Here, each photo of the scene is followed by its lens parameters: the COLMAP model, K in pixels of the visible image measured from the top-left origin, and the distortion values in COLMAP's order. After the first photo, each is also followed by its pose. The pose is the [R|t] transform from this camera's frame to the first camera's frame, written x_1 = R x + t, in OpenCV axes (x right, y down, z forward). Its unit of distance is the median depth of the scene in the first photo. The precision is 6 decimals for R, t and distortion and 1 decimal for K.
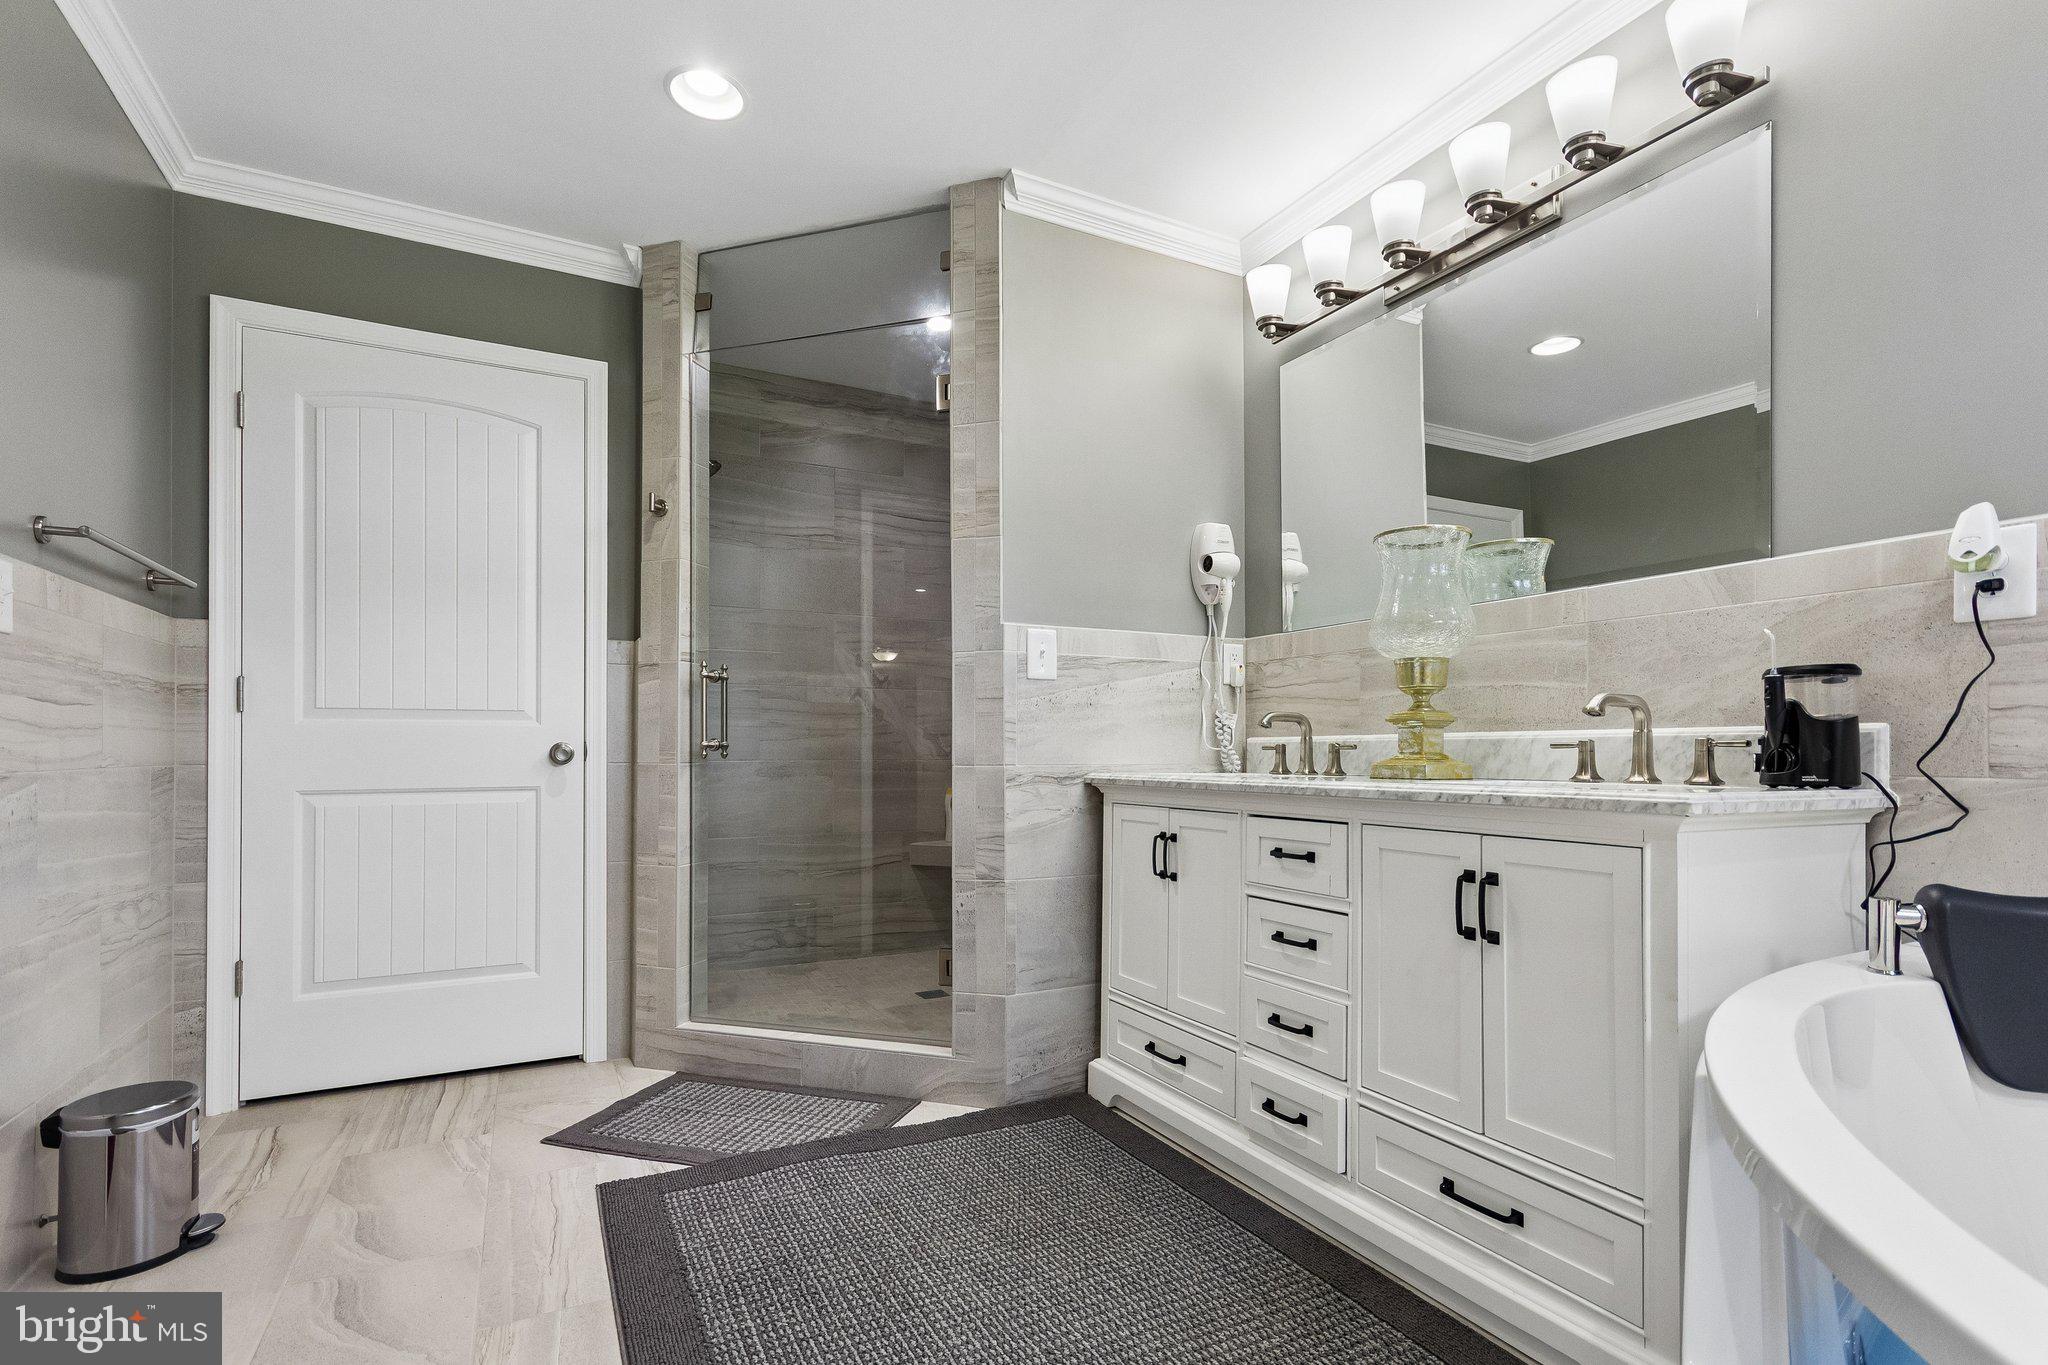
lens RADIAL K [[956.6, 0, 1019.2], [0, 956.6, 747.7], [0, 0, 1]] dist [0.007915, 0.000055]
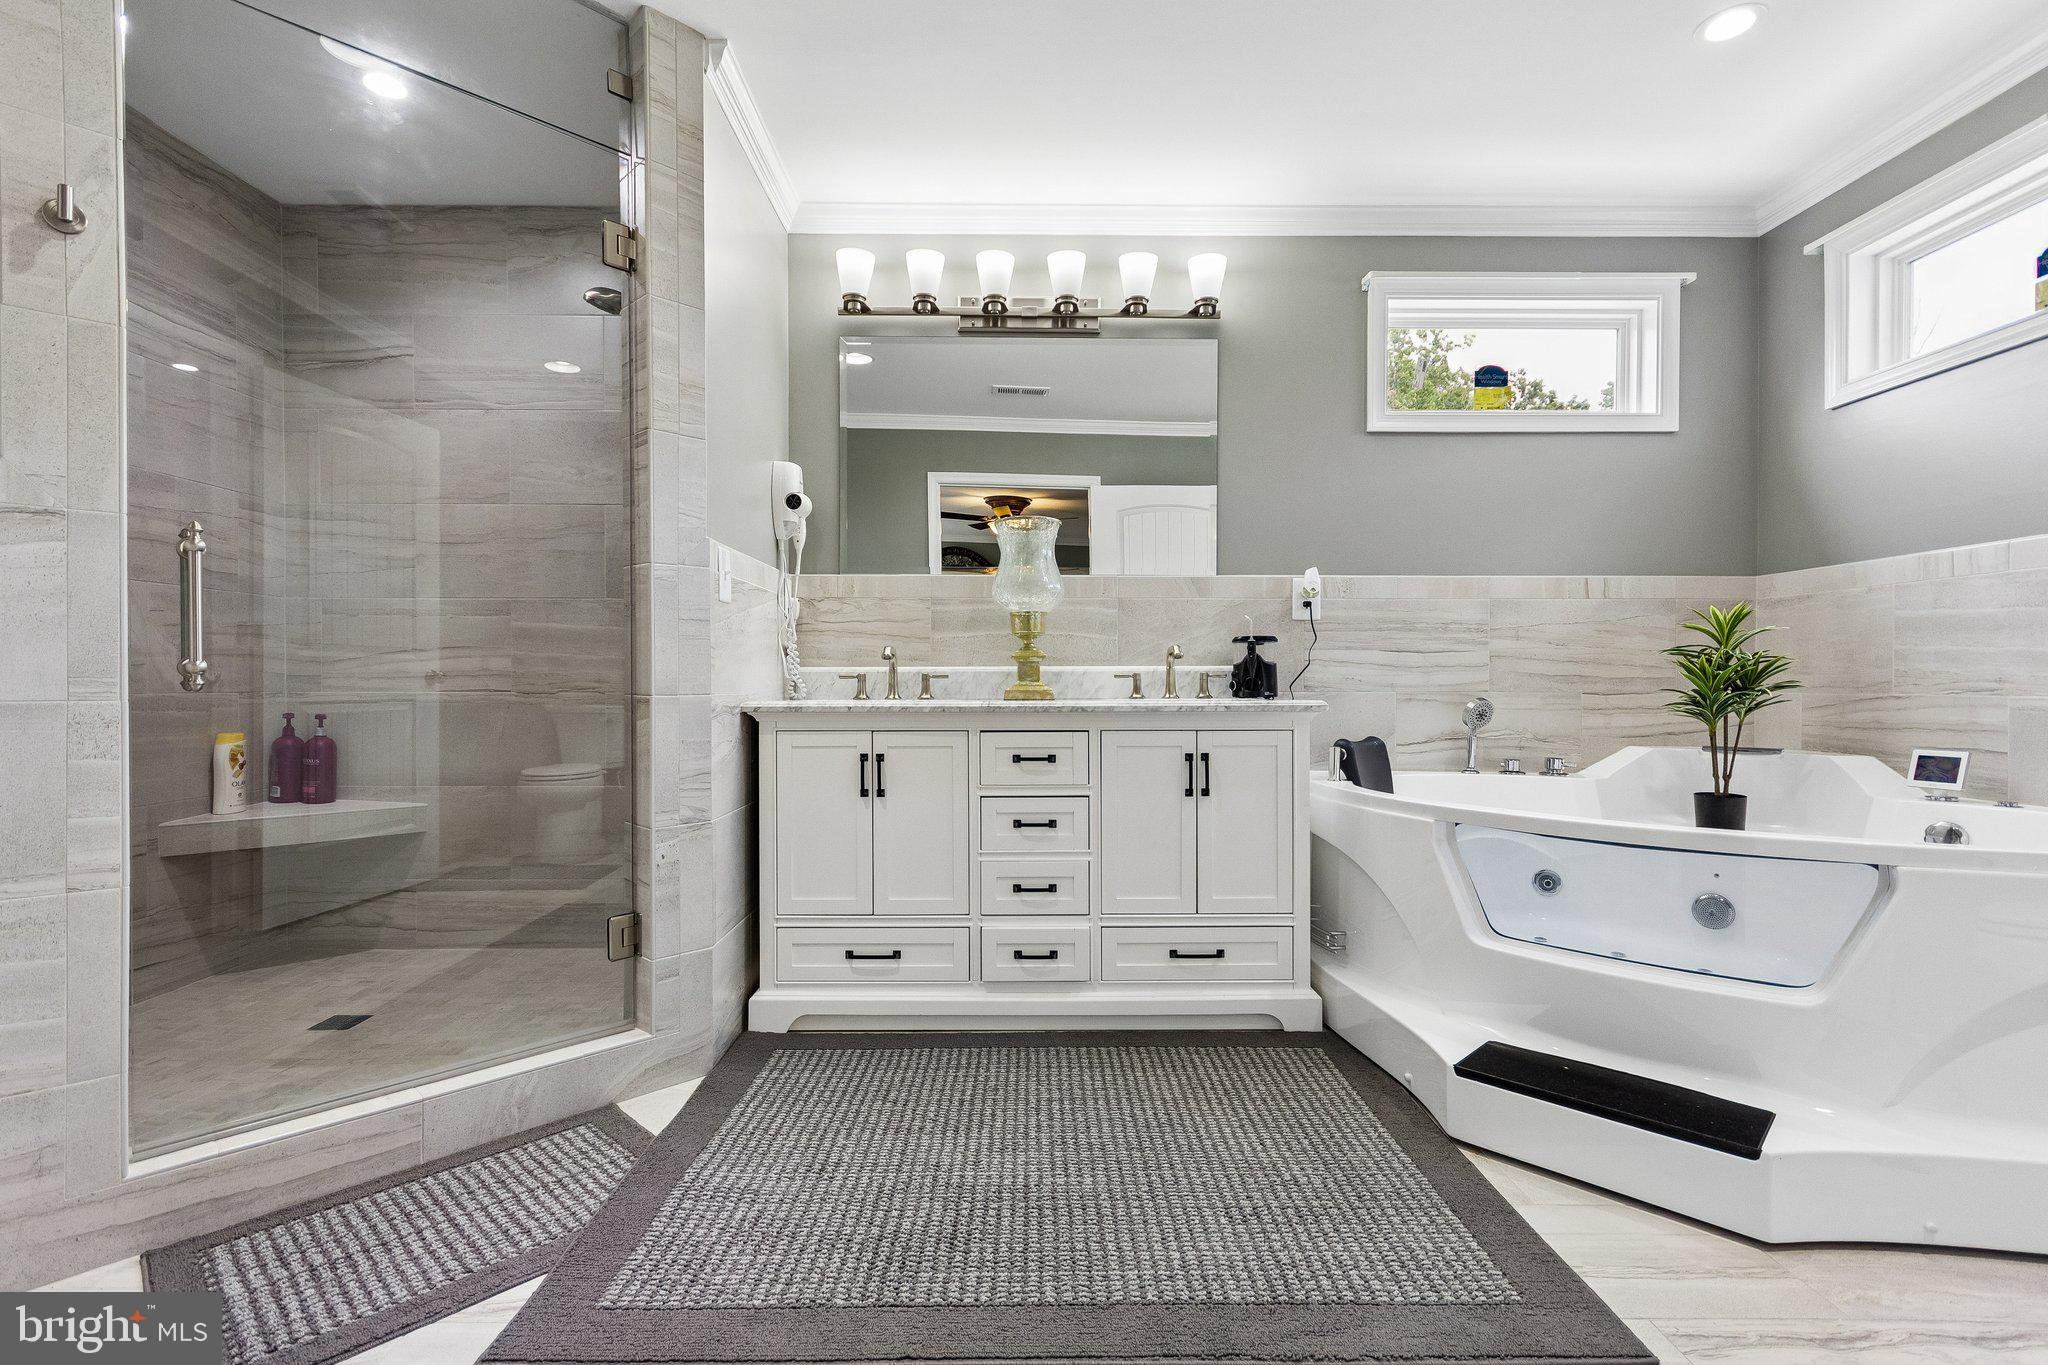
lens RADIAL K [[956.6, 0, 1022.8], [0, 956.6, 686.6], [0, 0, 1]] dist [0.007915, 0.000055]
pose [[0.458099, -0.005182, 0.888886, -0.831086], [-0.003439, 0.999965, 0.007602, 0.003649], [-0.888895, -0.006539, 0.458065, 0.390085]]
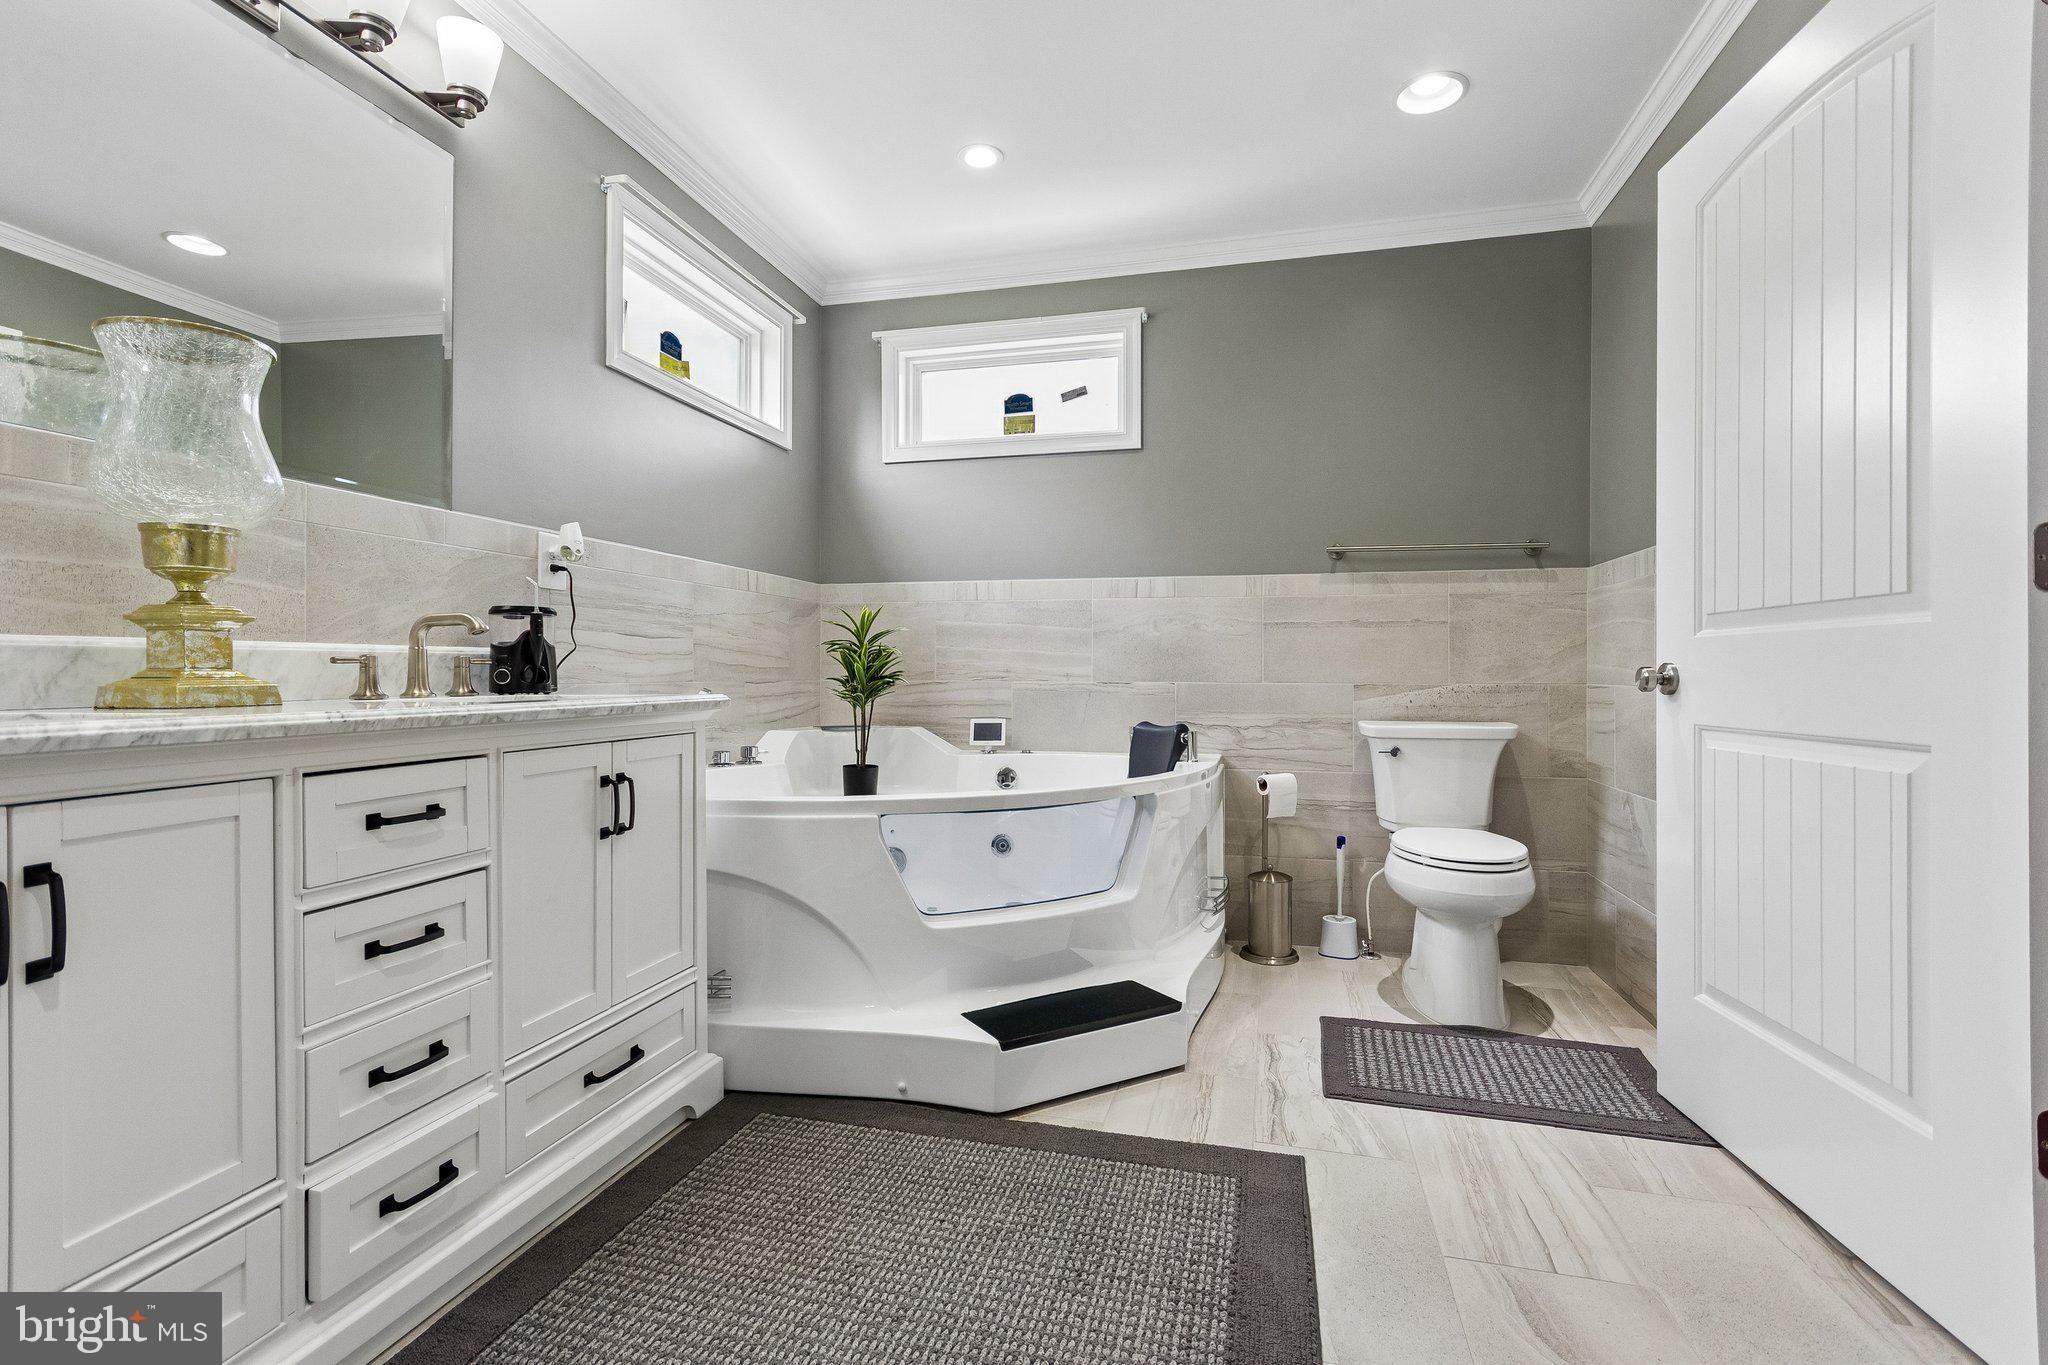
lens RADIAL K [[956.6, 0, 1036.5], [0, 956.6, 671.5], [0, 0, 1]] dist [0.007915, 0.000055]
pose [[-0.744968, -0.003292, 0.667093, -0.482570], [-0.006930, 0.999972, -0.002805, 0.006017], [-0.667065, -0.006712, -0.744970, 1.139640]]
